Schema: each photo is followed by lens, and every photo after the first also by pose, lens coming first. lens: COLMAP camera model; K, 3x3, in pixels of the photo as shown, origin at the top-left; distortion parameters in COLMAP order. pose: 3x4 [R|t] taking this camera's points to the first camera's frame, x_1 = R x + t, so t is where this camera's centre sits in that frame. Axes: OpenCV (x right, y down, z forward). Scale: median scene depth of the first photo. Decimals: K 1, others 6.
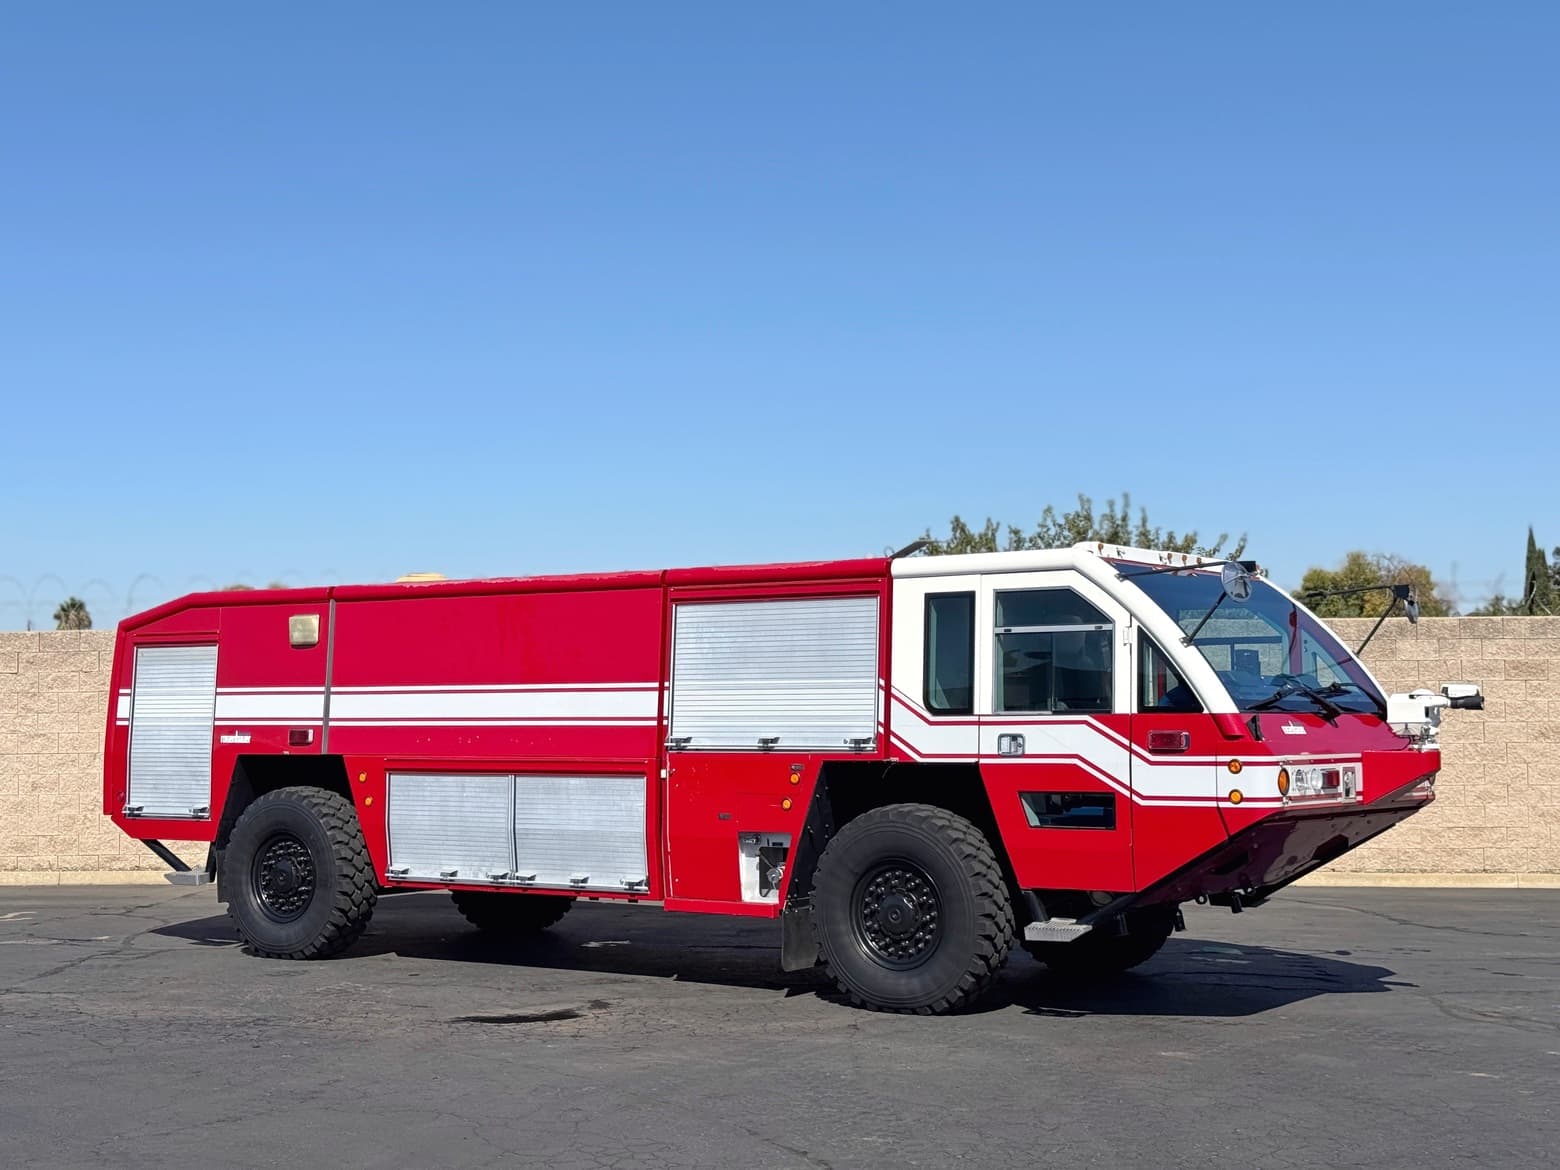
lens RADIAL K [[2173.7, 0, 814.4], [0, 2173.7, 555.0], [0, 0, 1]] dist [0.112506, 0.000000]
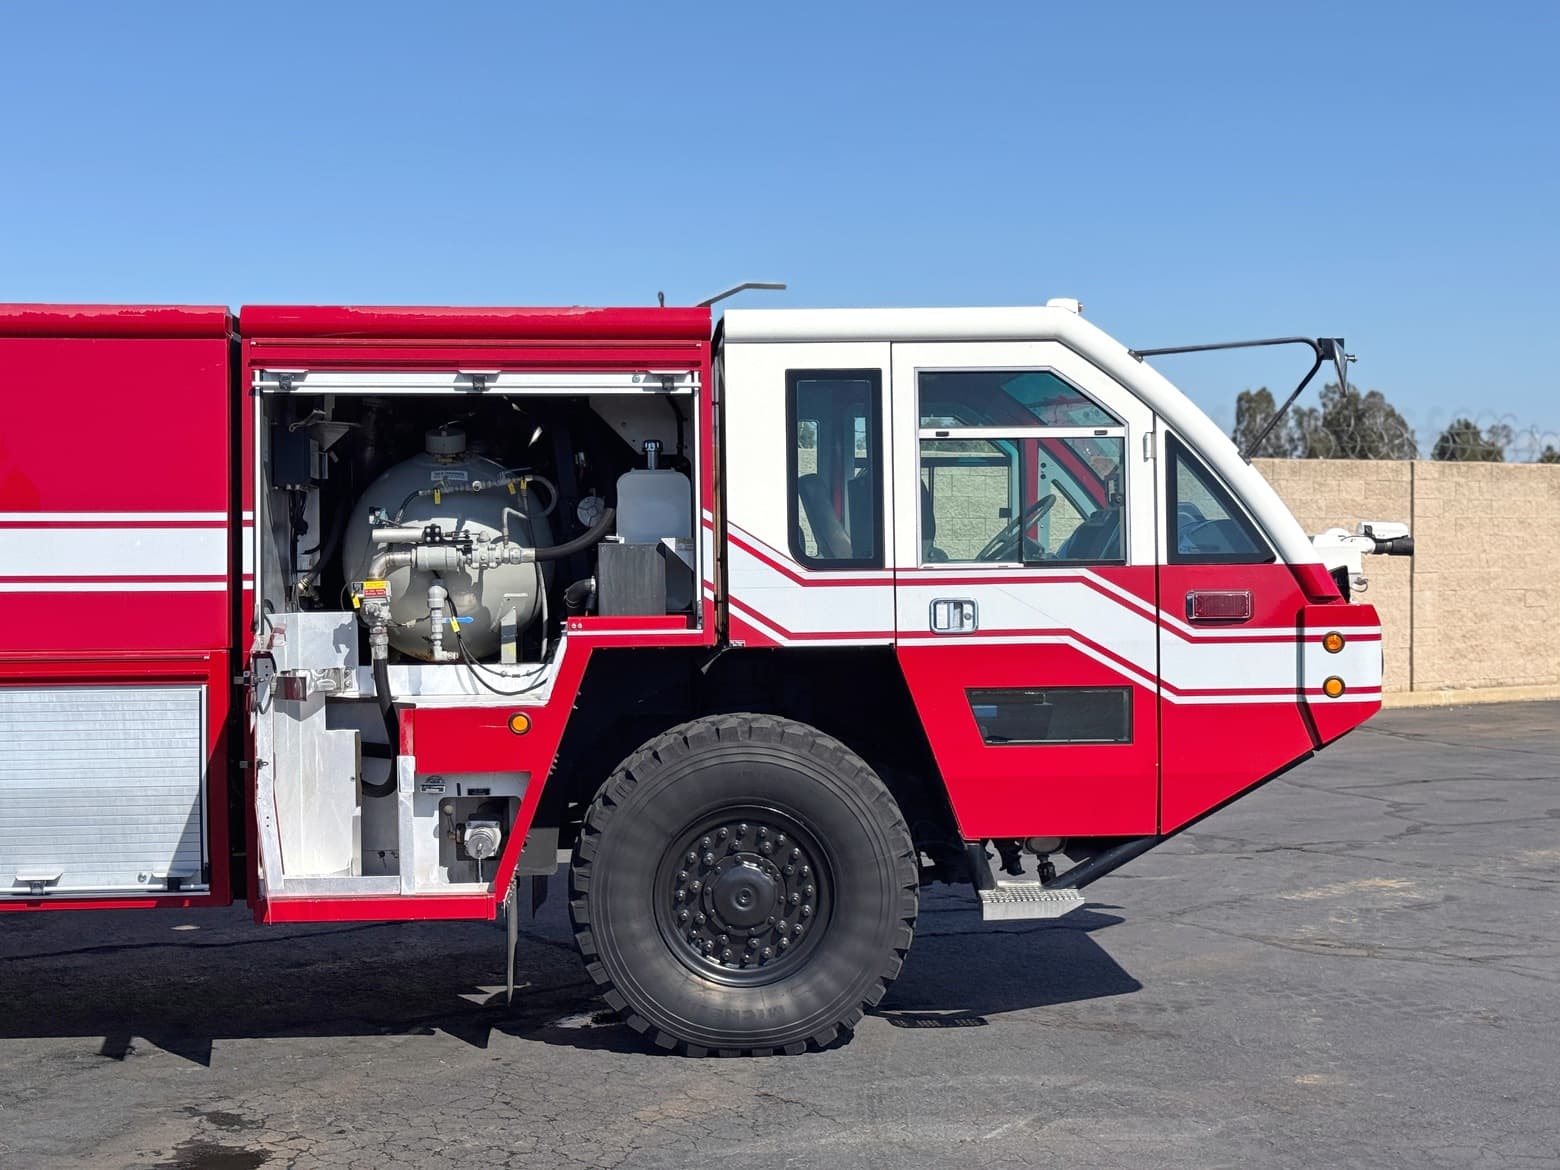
lens RADIAL K [[2142.1, 0, 777.7], [0, 2142.1, 585.7], [0, 0, 1]] dist [0.148225, 0.000000]
pose [[0.792609, -0.010863, 0.609634, -0.314205], [-0.041070, 0.996619, 0.071157, 0.034877], [-0.608346, -0.081437, 0.789483, 0.518946]]
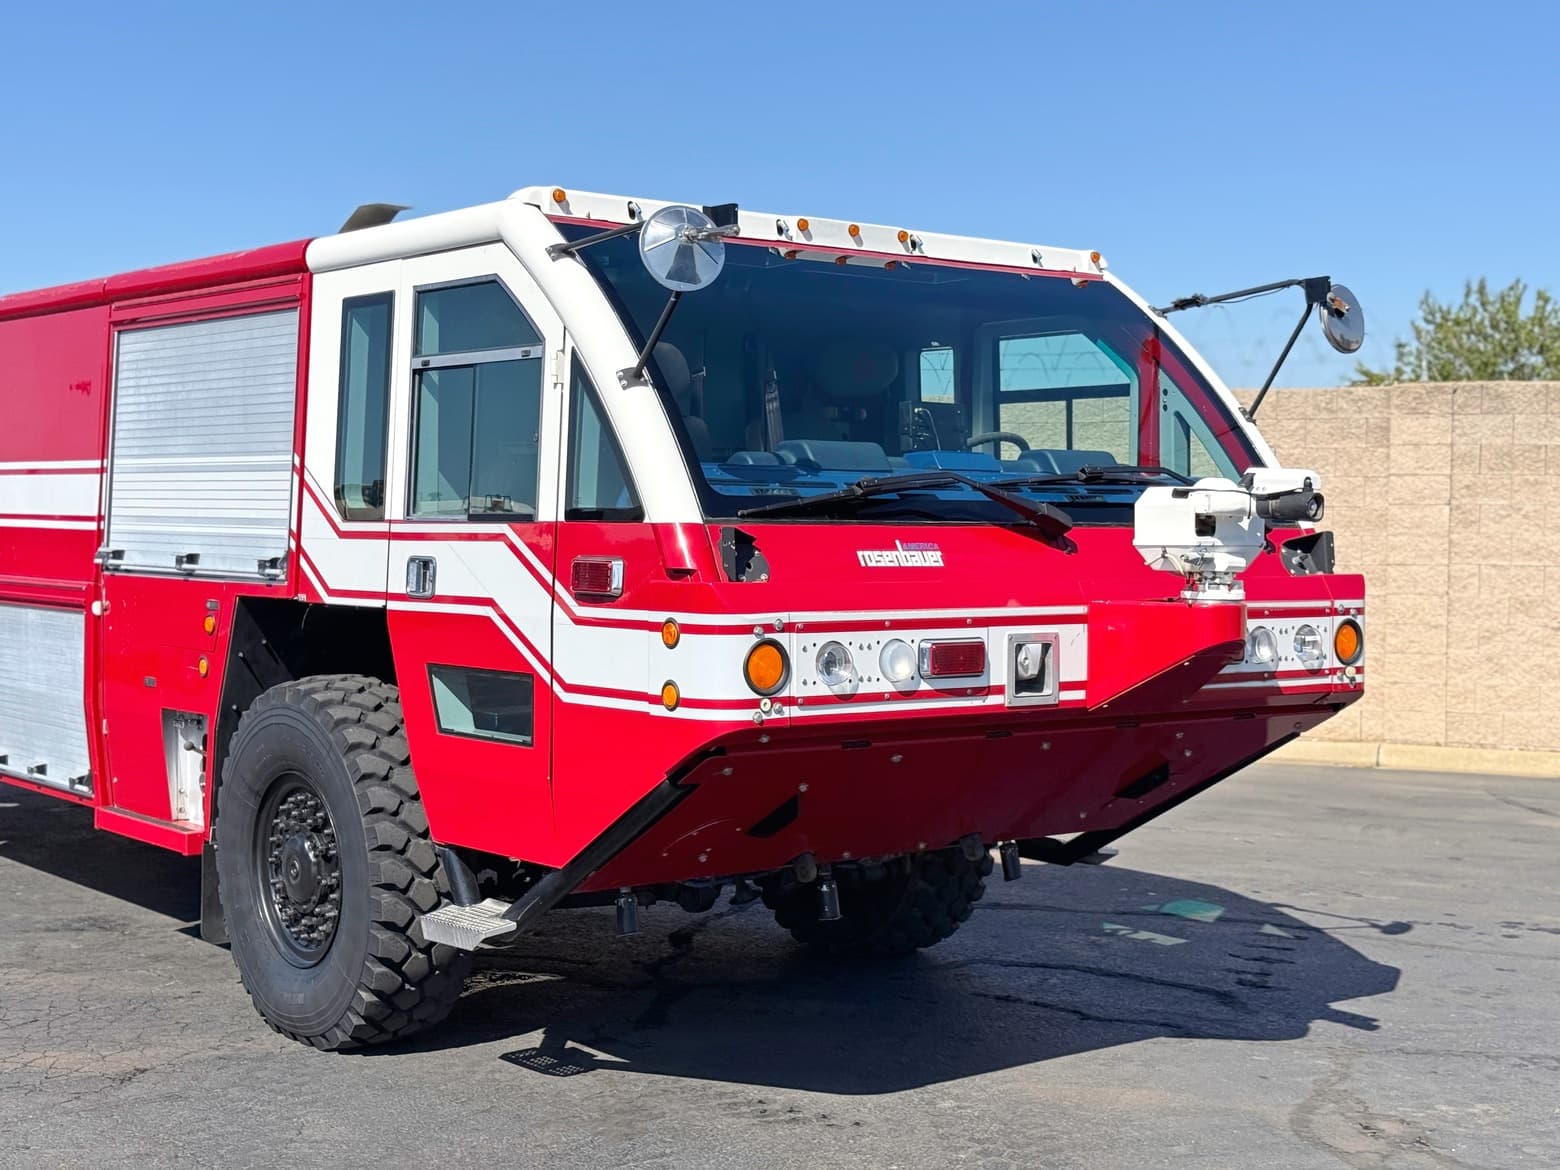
lens RADIAL K [[2142.1, 0, 839.4], [0, 2142.1, 576.0], [0, 0, 1]] dist [0.148225, 0.000000]
pose [[0.958615, 0.021201, -0.283916, 0.325134], [0.008146, 0.994773, 0.101786, 0.032395], [0.284590, -0.099886, 0.953431, 0.502089]]
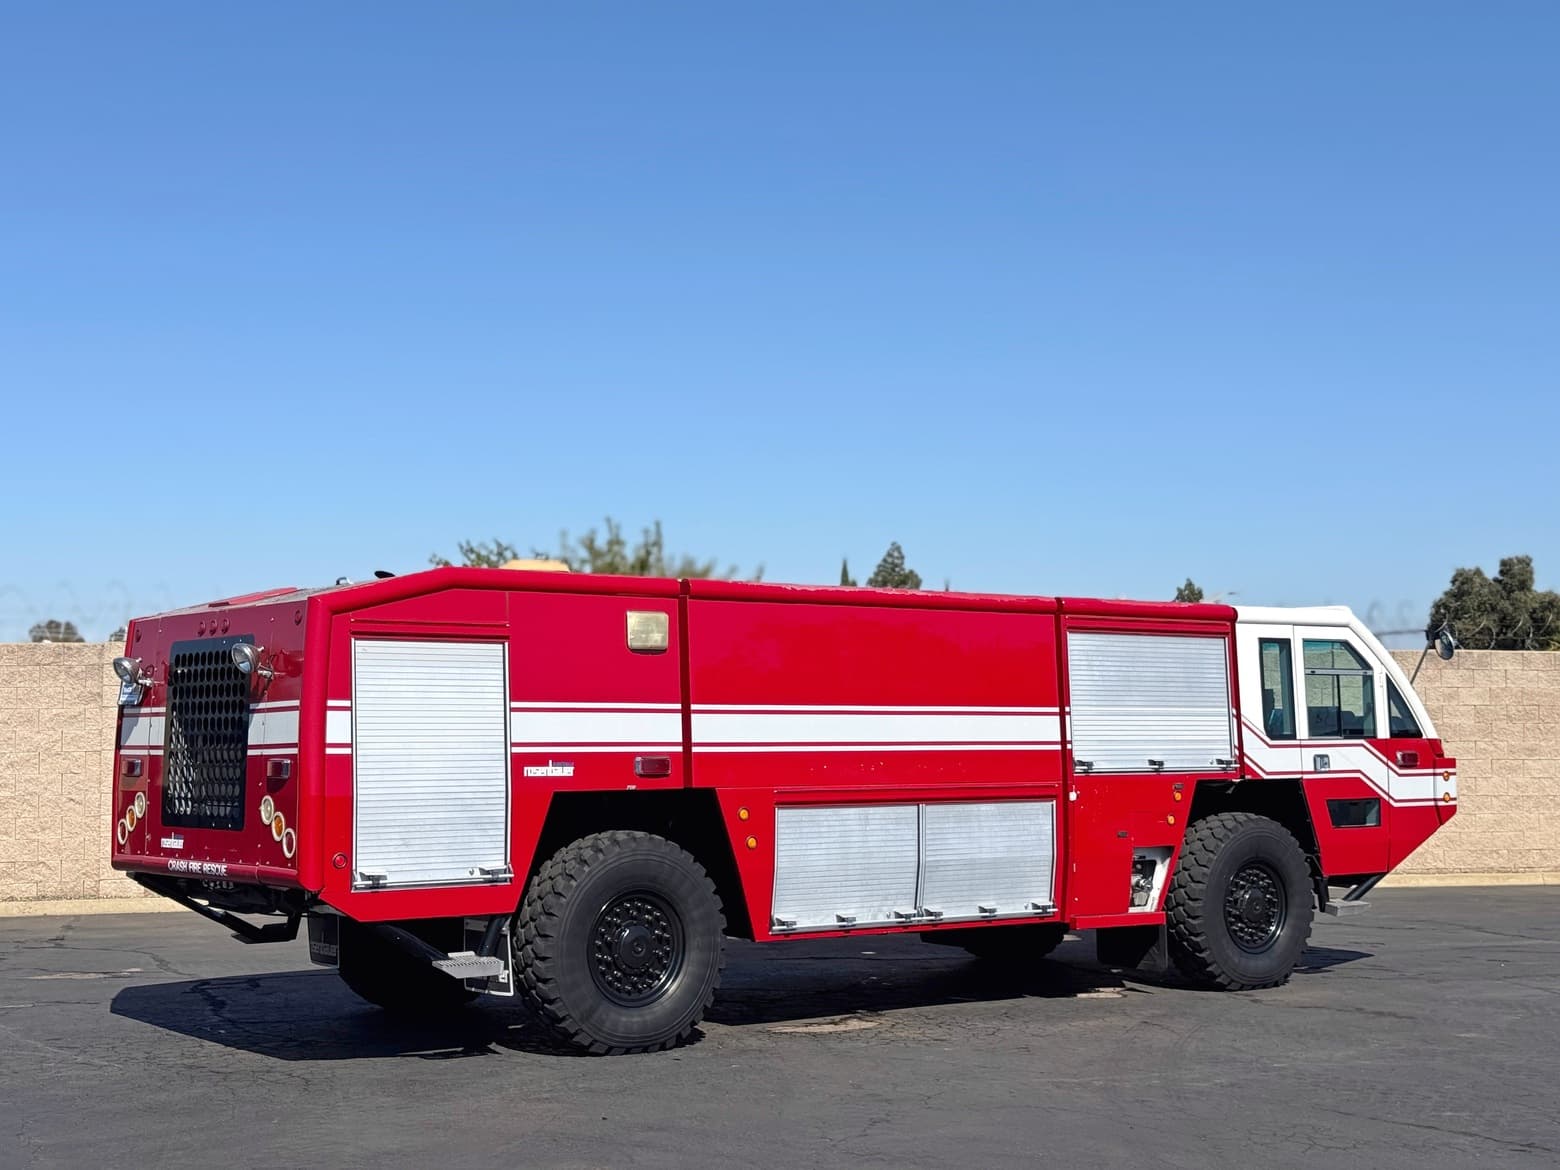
lens RADIAL K [[2142.1, 0, 799.8], [0, 2142.1, 600.1], [0, 0, 1]] dist [0.148225, 0.000000]
pose [[0.327662, 0.057605, 0.943037, -1.136961], [-0.070019, 0.996875, -0.036566, 0.057584], [-0.942197, -0.054050, 0.330672, 0.839255]]
